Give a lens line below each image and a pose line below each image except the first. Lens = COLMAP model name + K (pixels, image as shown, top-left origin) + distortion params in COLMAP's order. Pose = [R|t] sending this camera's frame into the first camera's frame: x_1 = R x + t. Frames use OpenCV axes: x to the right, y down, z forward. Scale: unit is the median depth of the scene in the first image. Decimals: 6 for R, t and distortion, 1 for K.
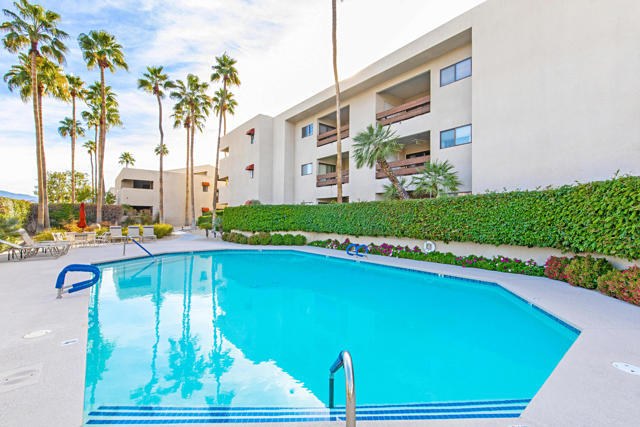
lens RADIAL K [[272.9, 0, 315.9], [0, 272.9, 213.4], [0, 0, 1]] dist [-0.000687, -0.000099]
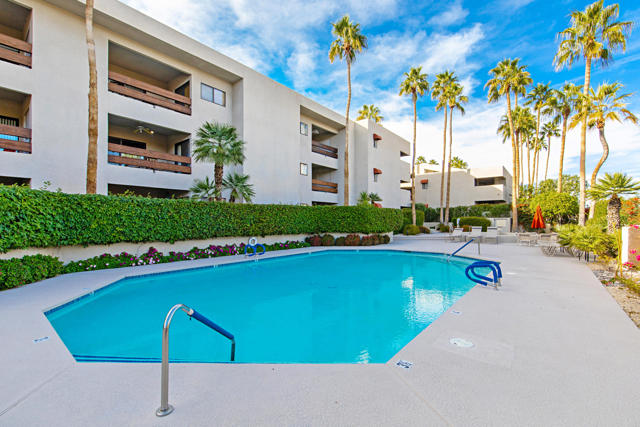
lens RADIAL K [[272.9, 0, 315.9], [0, 272.9, 213.4], [0, 0, 1]] dist [-0.000687, -0.000099]
pose [[-0.177901, 0.021843, 0.983806, -0.761836], [-0.017090, 0.999534, -0.025282, 0.016906], [-0.983900, -0.021311, -0.177444, 0.816465]]
